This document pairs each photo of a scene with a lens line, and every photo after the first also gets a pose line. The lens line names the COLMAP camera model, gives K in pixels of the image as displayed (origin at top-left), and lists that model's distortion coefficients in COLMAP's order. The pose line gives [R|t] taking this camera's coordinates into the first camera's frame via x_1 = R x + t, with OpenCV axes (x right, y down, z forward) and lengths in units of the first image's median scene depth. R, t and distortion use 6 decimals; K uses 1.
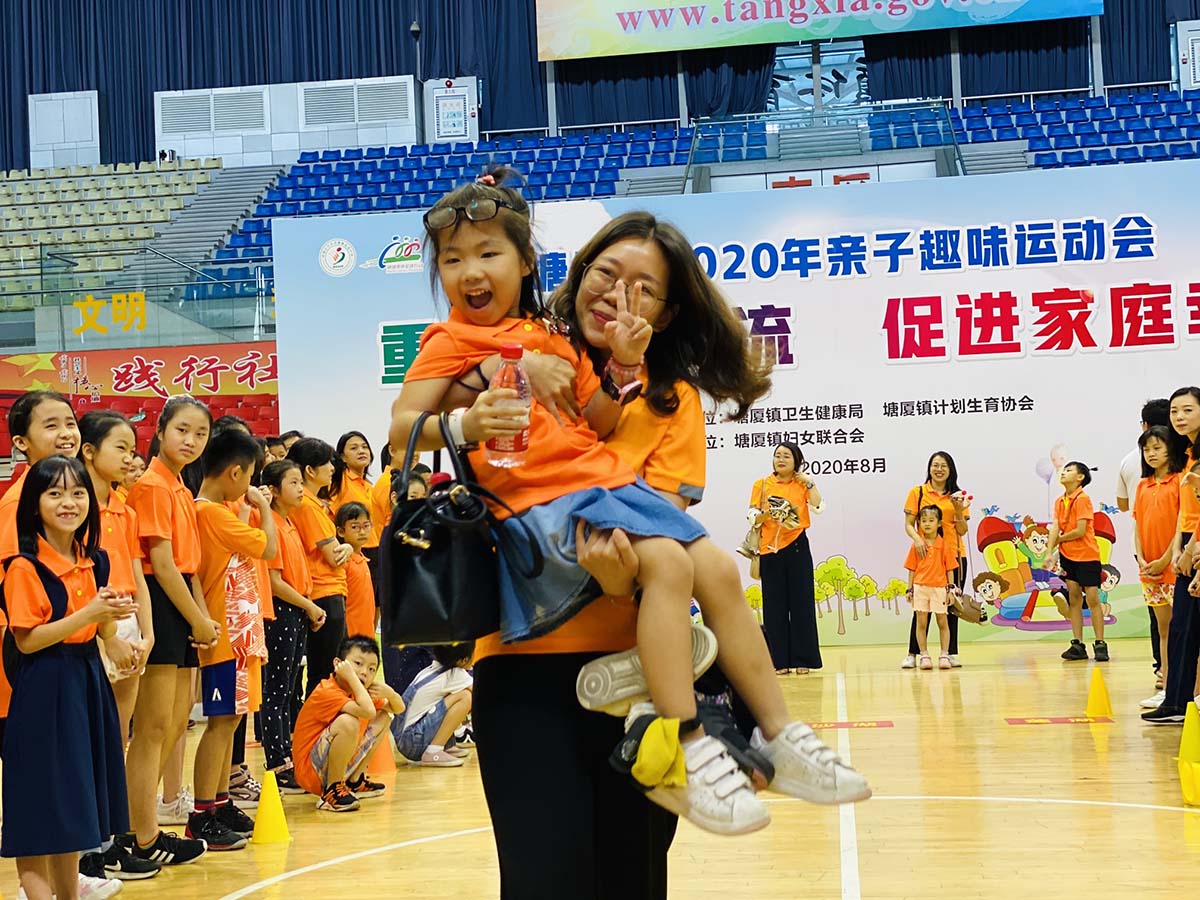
lens RADIAL K [[1803.2, 0, 615.0], [0, 1803.2, 425.1], [0, 0, 1]] dist [0.112543, 0.000000]
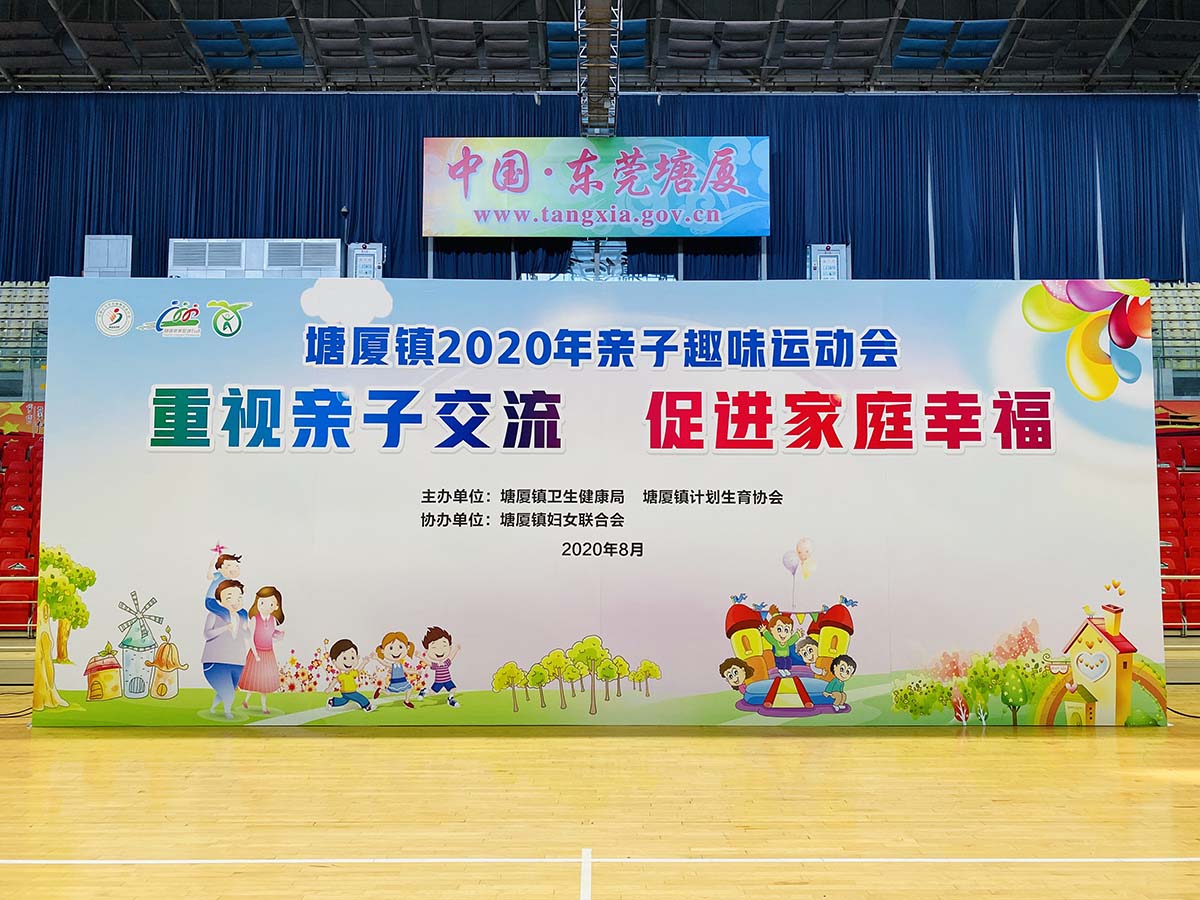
lens RADIAL K [[924.0, 0, 602.9], [0, 924.0, 443.5], [0, 0, 1]] dist [0.070378, -0.040598]
pose [[0.990814, 0.052206, 0.124745, 0.056154], [-0.049704, 0.998497, -0.023089, -0.025435], [-0.125762, 0.016676, 0.991920, 0.465771]]
